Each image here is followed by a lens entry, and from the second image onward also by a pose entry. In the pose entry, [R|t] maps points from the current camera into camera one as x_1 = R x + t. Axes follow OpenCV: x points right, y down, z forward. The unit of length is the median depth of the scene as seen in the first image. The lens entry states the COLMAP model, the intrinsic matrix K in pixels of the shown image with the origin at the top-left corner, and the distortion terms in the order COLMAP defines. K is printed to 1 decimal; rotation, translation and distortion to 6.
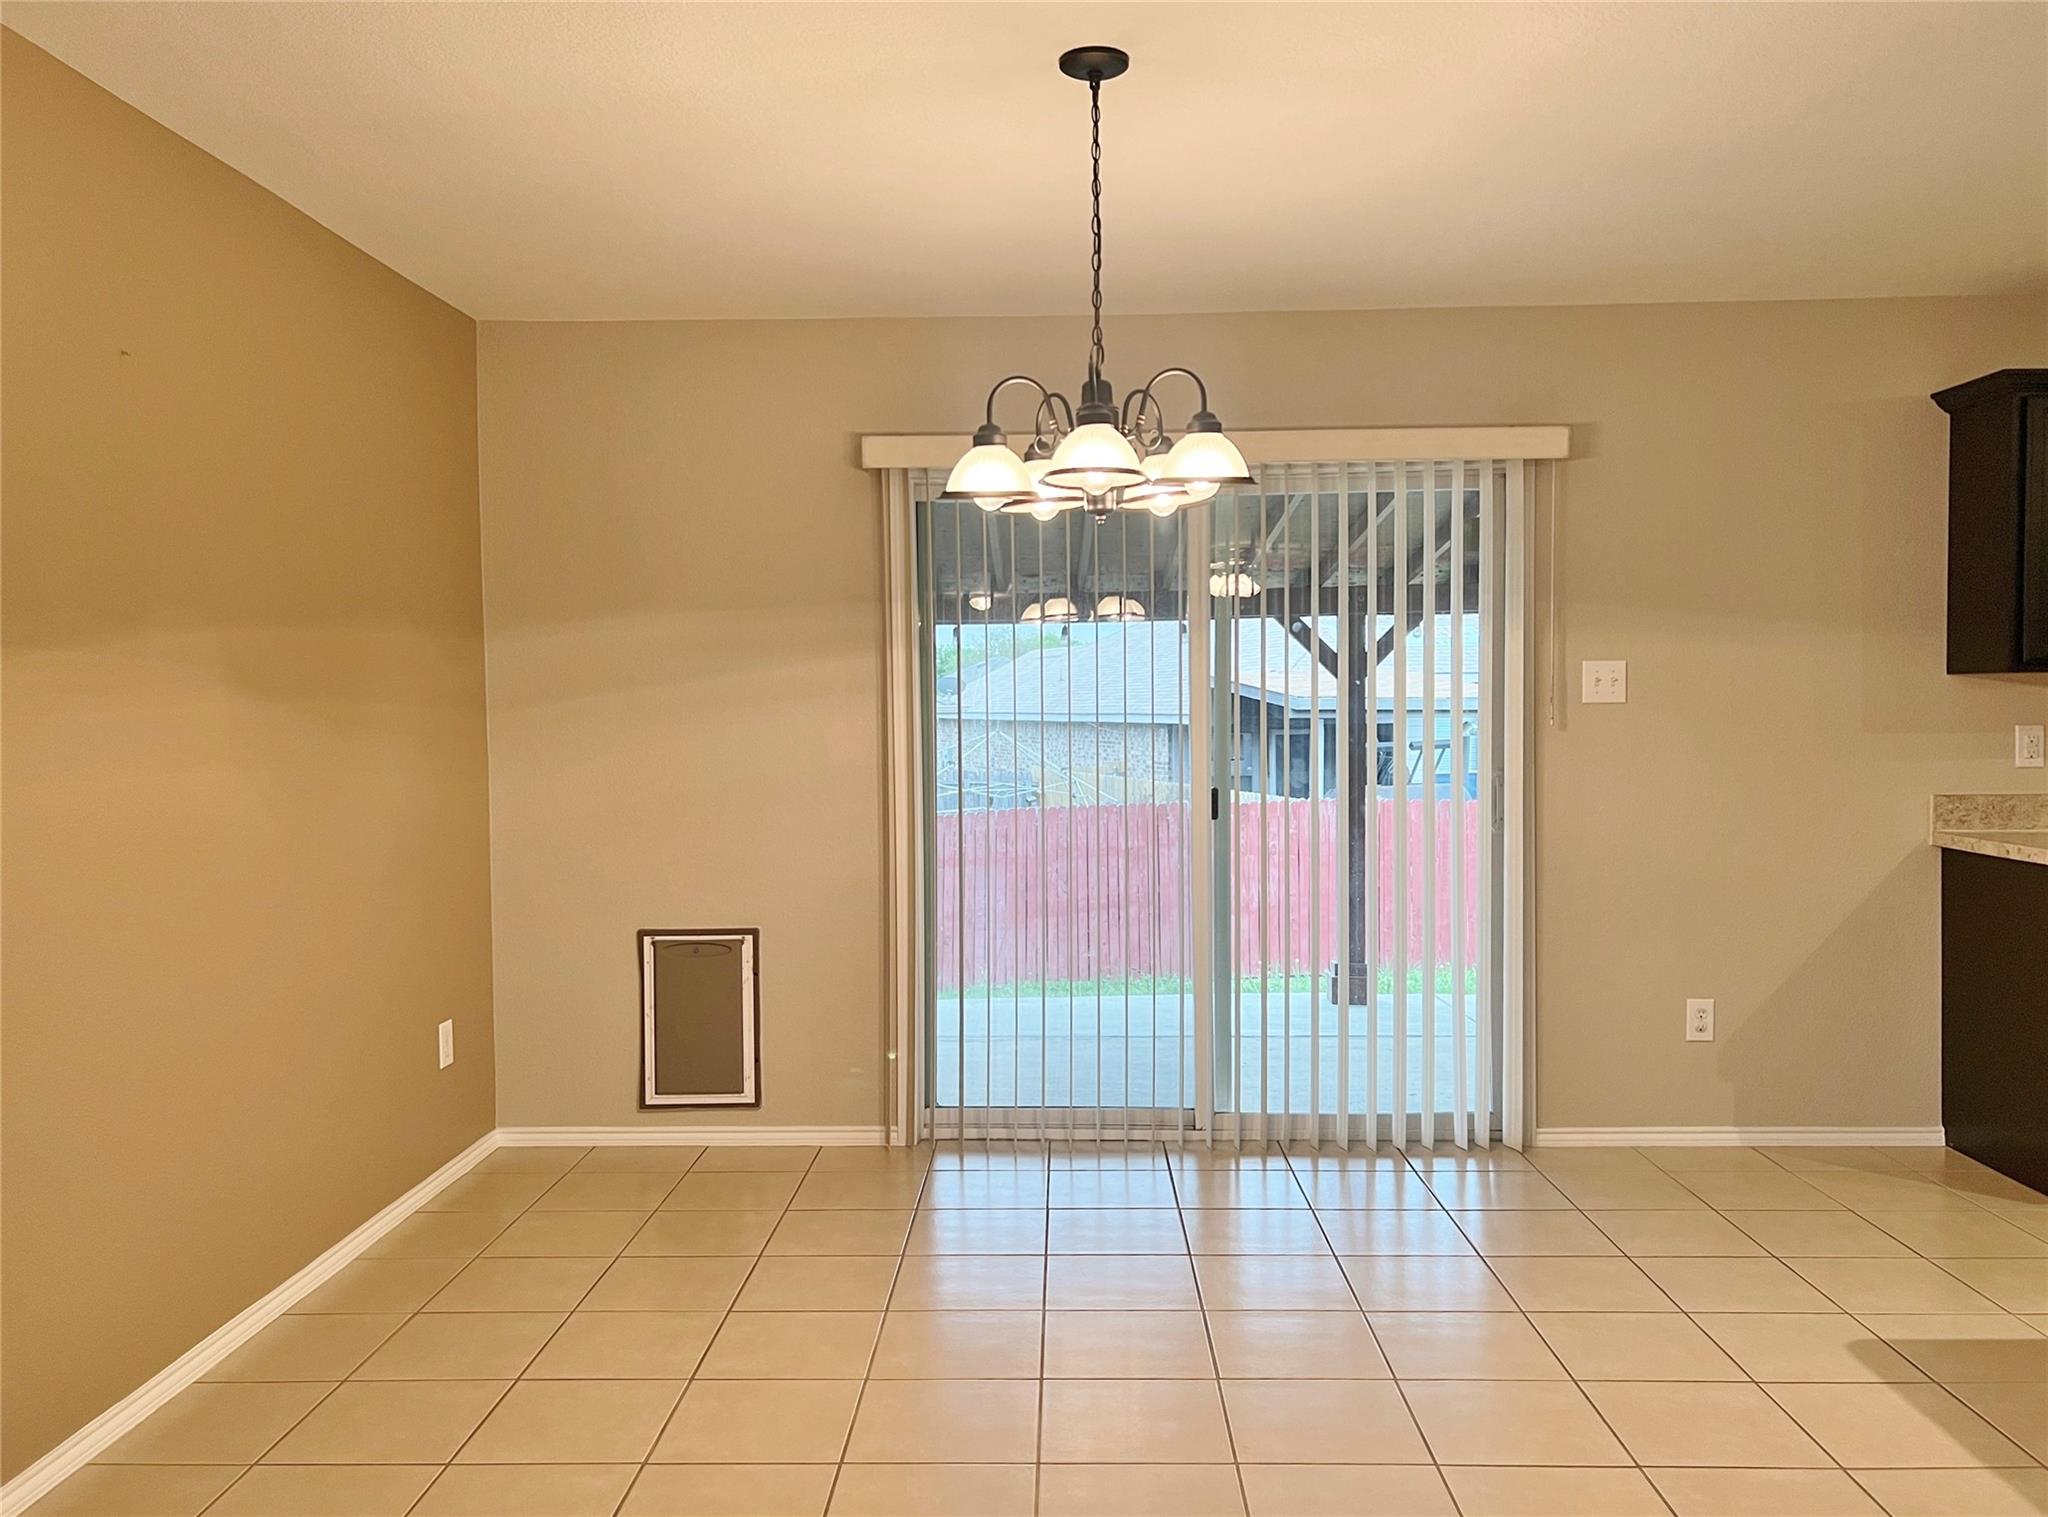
lens RADIAL K [[1616.6, 0, 1035.5], [0, 1616.6, 756.9], [0, 0, 1]] dist [0.040586, 0.002288]
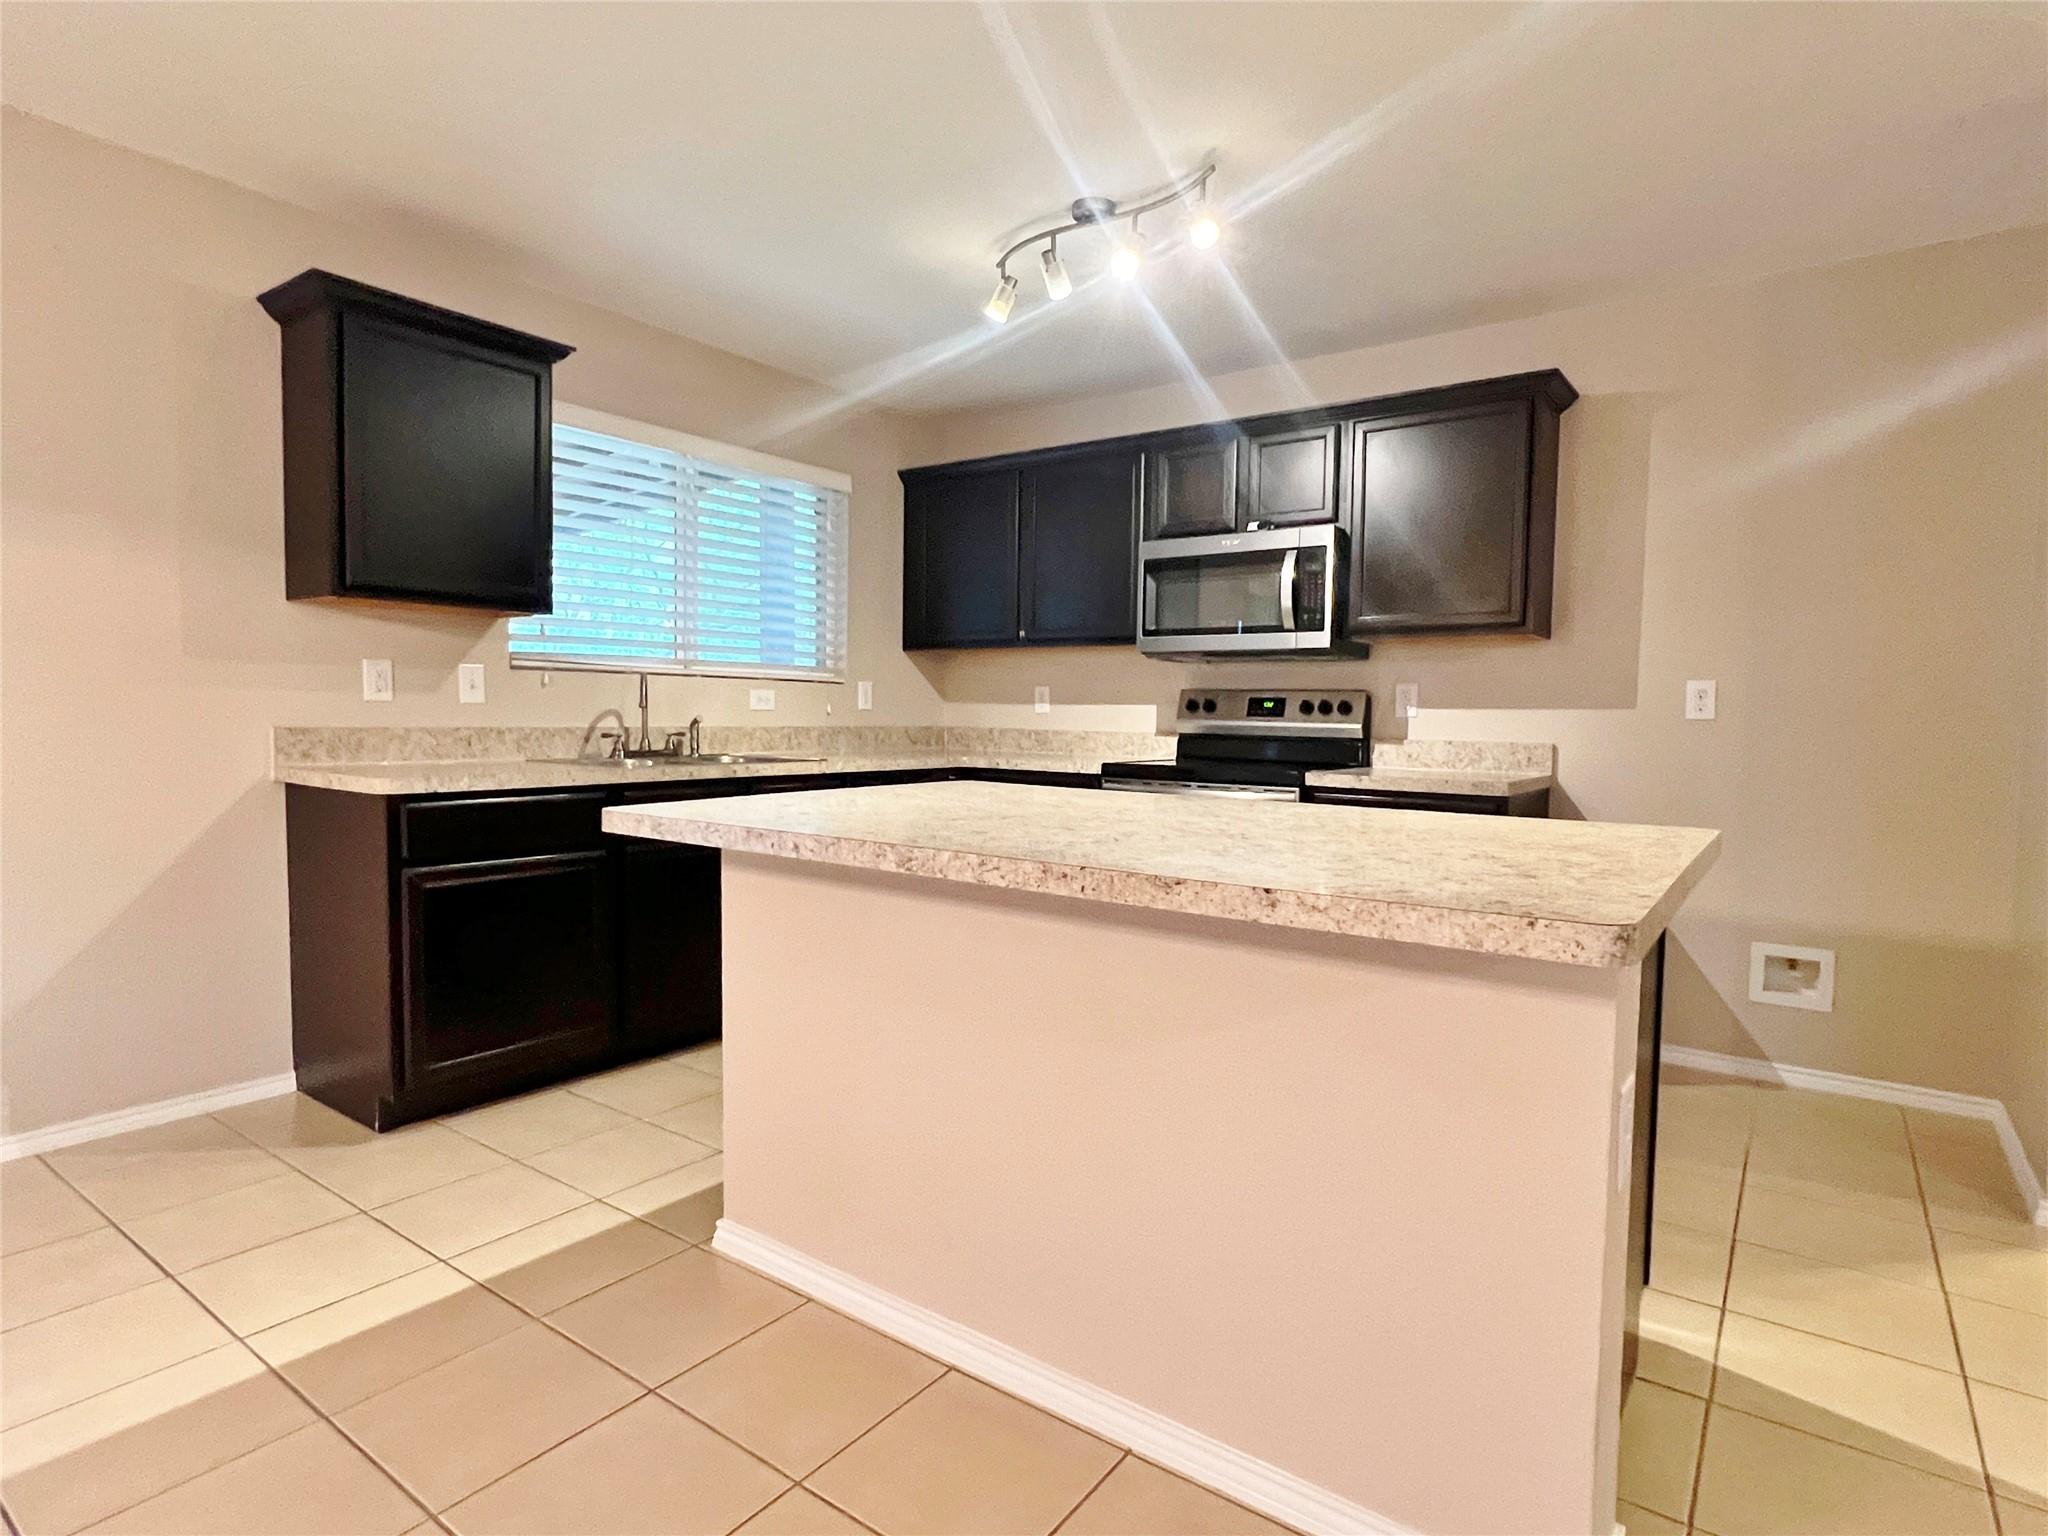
lens RADIAL K [[1088.6, 0, 1039.3], [0, 1088.6, 773.2], [0, 0, 1]] dist [0.003651, -0.000191]
pose [[0.575589, -0.026405, 0.817313, 0.287692], [0.006480, 0.999594, 0.027730, 0.034989], [-0.817714, -0.010665, 0.575526, 0.273897]]
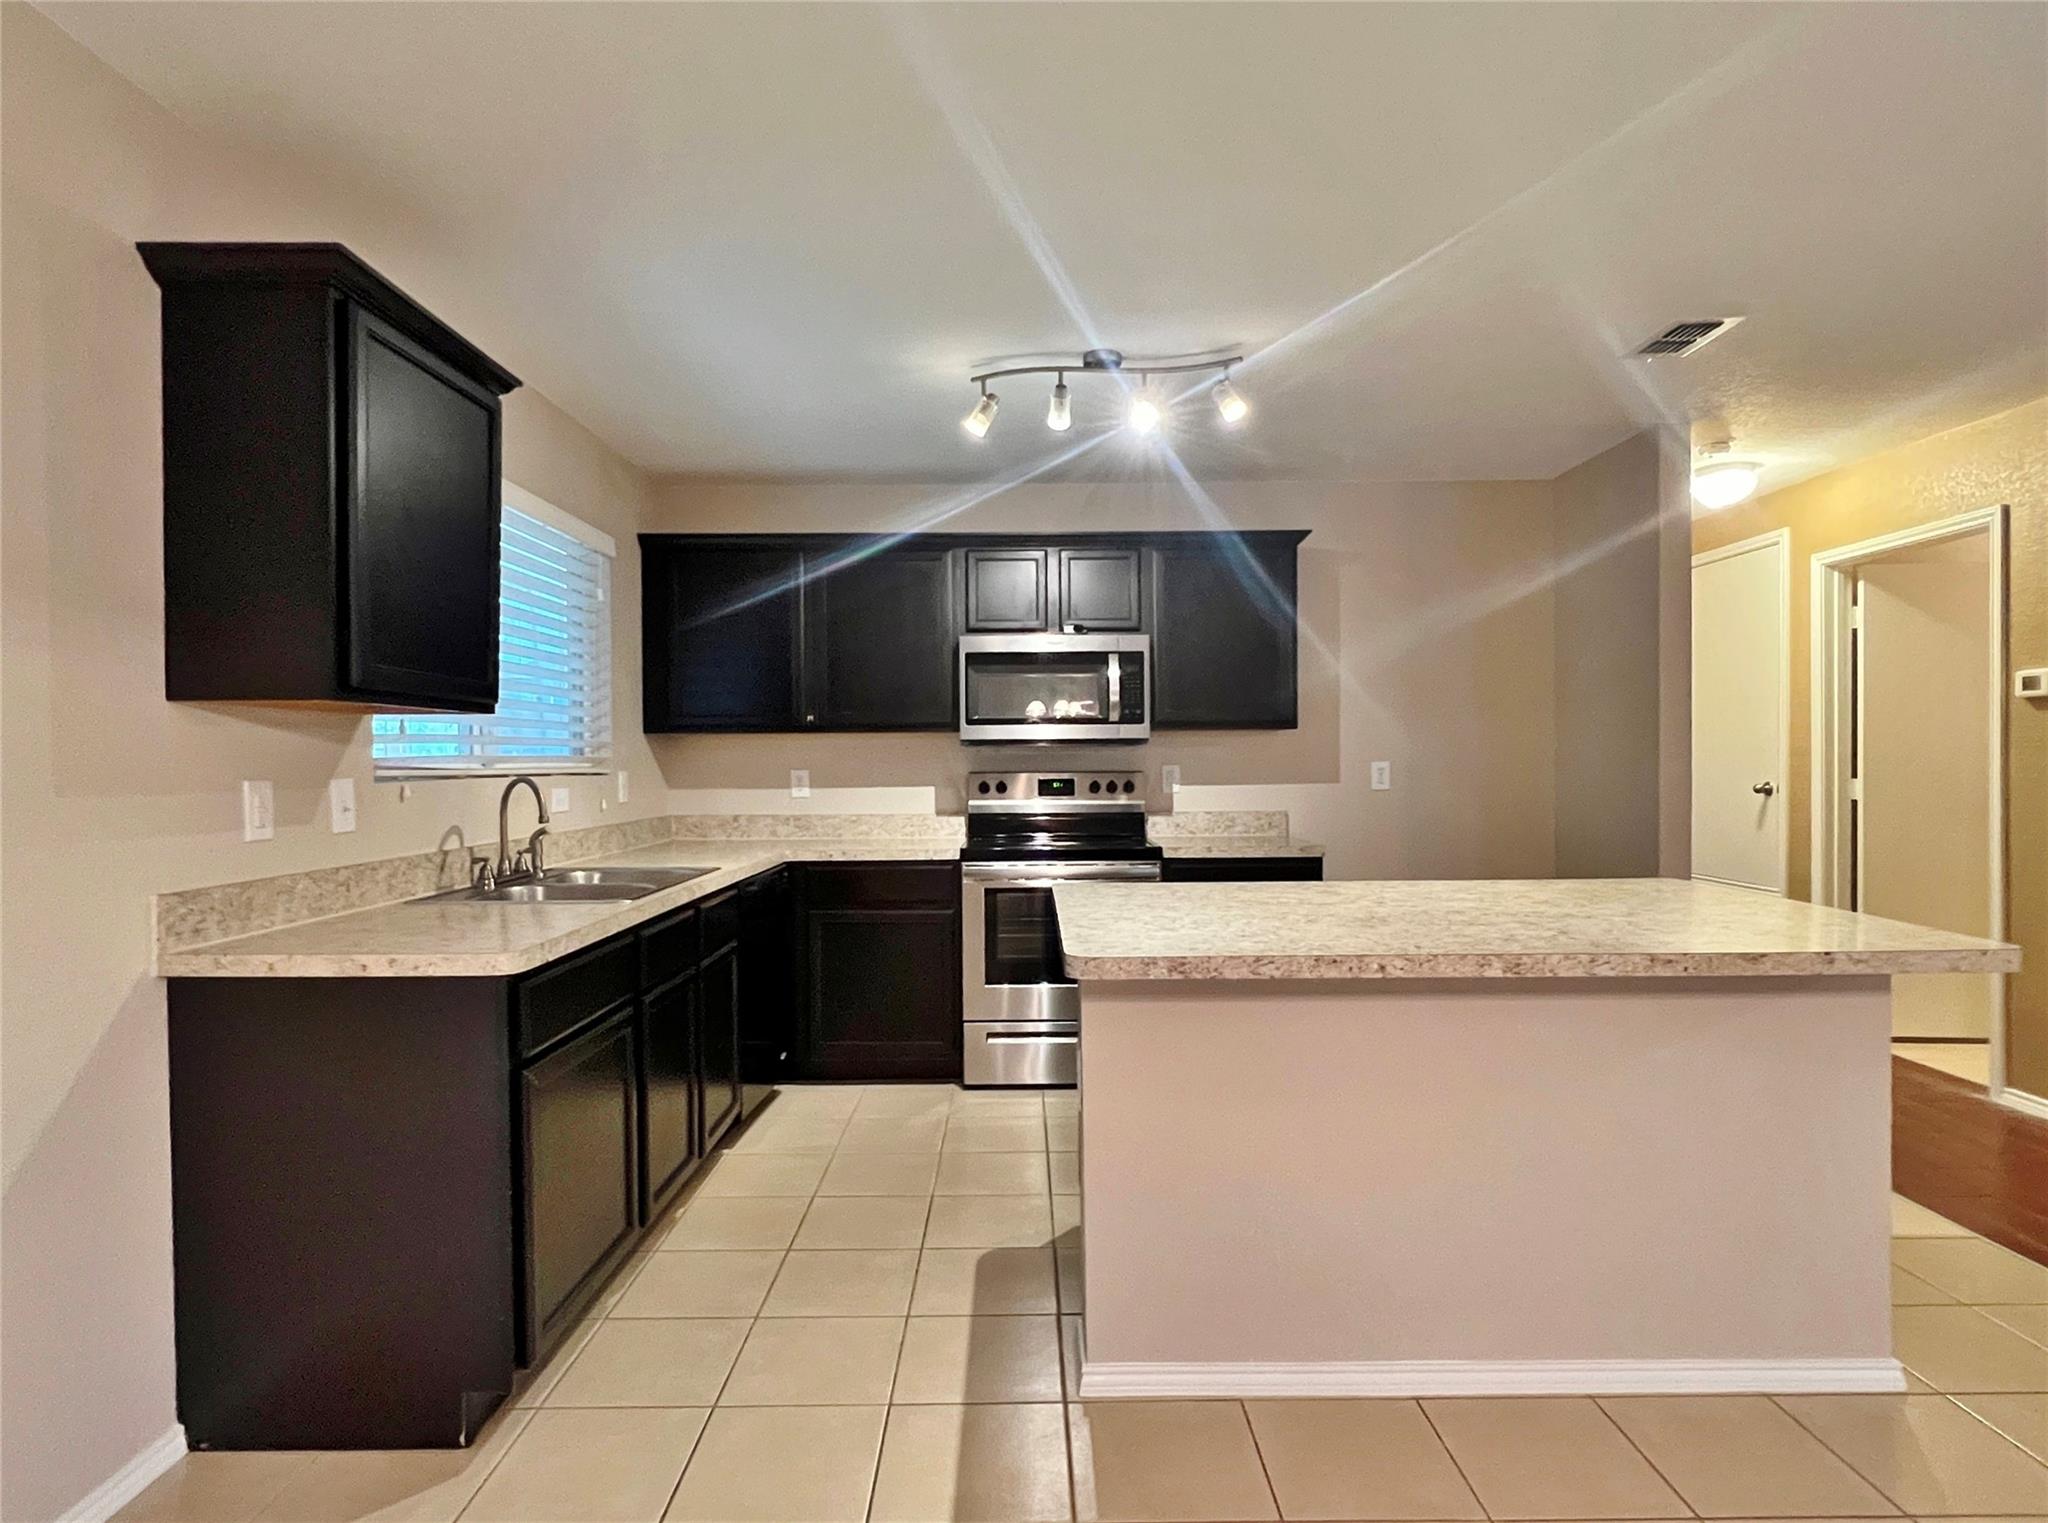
lens RADIAL K [[1089.8, 0, 1027.1], [0, 1089.8, 766.8], [0, 0, 1]] dist [-0.001147, 0.001884]
pose [[-0.018132, 0.003636, 0.999829, 0.132531], [0.042619, 0.999087, -0.002861, -0.010017], [-0.998927, 0.042560, -0.018271, 0.679378]]
